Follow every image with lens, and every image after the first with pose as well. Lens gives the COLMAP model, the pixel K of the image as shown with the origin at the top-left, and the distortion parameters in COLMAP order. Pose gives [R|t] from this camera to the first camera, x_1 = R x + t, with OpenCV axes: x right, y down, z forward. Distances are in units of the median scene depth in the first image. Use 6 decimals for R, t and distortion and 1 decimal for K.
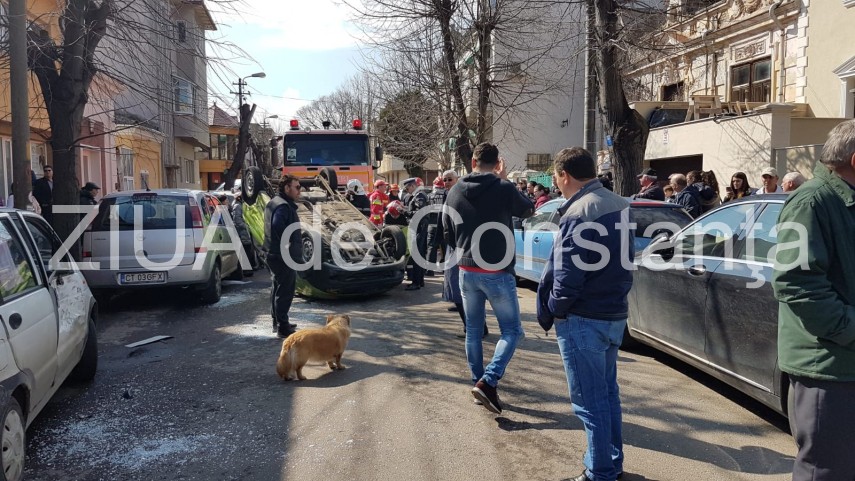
lens RADIAL K [[689.7, 0, 459.0], [0, 689.7, 261.1], [0, 0, 1]] dist [0.042853, -0.065255]
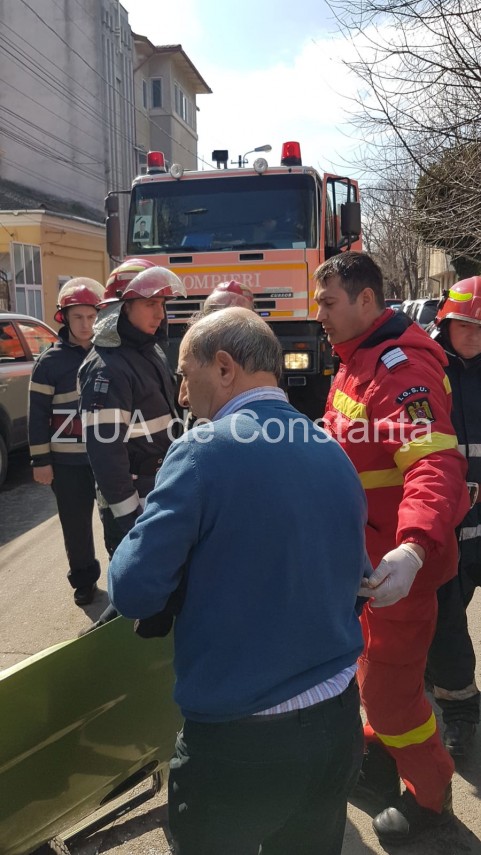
lens RADIAL K [[717.4, 0, 238.5], [0, 717.4, 411.0], [0, 0, 1]] dist [-0.024128, 0.024250]
pose [[0.925476, 0.054356, -0.374886, -0.003805], [-0.033603, 0.997530, 0.061680, -0.090116], [0.377313, -0.044486, 0.925017, 0.796994]]
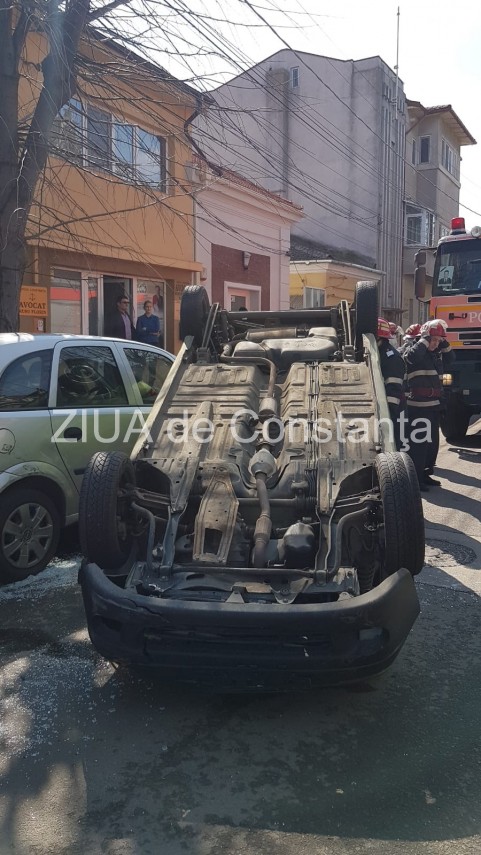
lens RADIAL K [[689.7, 0, 217.4], [0, 689.7, 409.6], [0, 0, 1]] dist [0.042853, -0.065255]
pose [[0.732251, 0.073371, -0.677071, 0.034513], [-0.072311, 0.996936, 0.029829, -0.059042], [0.677185, 0.027117, 0.735313, 0.587780]]
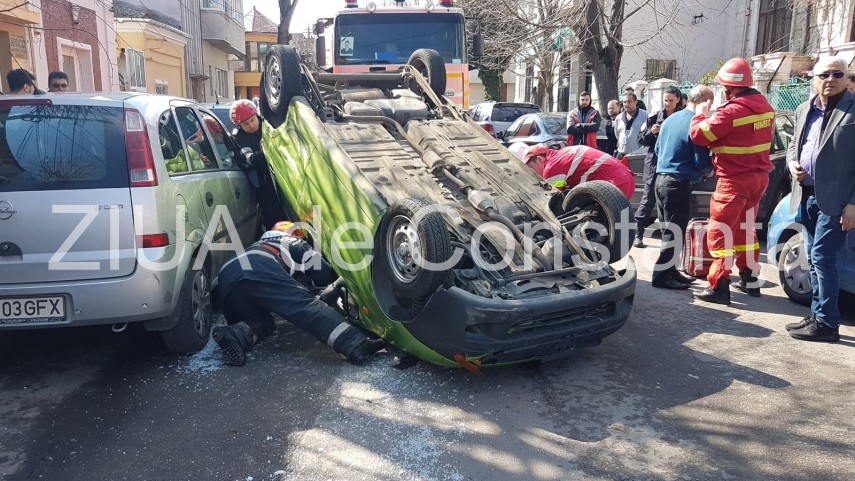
lens RADIAL K [[717.4, 0, 445.8], [0, 717.4, 227.0], [0, 0, 1]] dist [-0.024128, 0.024250]
pose [[0.996075, 0.020999, -0.085983, -0.121394], [-0.015757, 0.998002, 0.061191, -0.038973], [0.087096, -0.059596, 0.994416, 0.456599]]
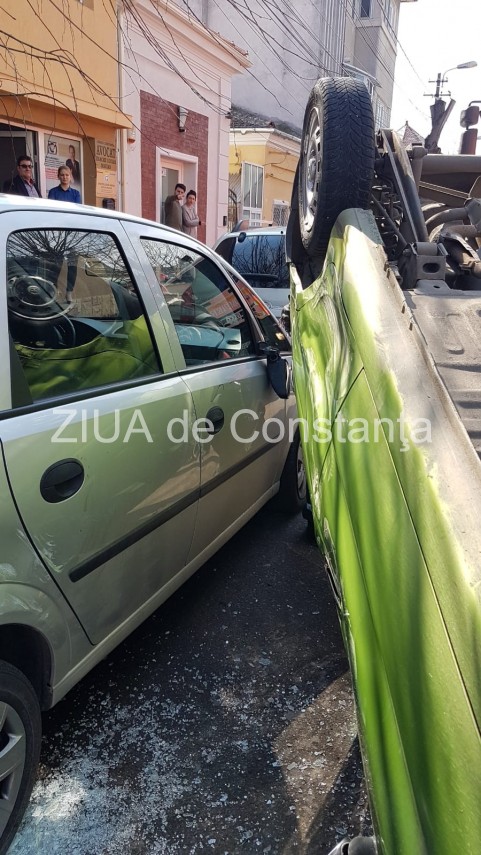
lens RADIAL K [[717.4, 0, 225.0], [0, 717.4, 438.5], [0, 0, 1]] dist [-0.024128, 0.024250]
pose [[0.839184, 0.174955, -0.514939, -0.182606], [-0.083488, 0.977062, 0.195907, -0.067144], [0.537402, -0.121410, 0.834541, 0.713953]]
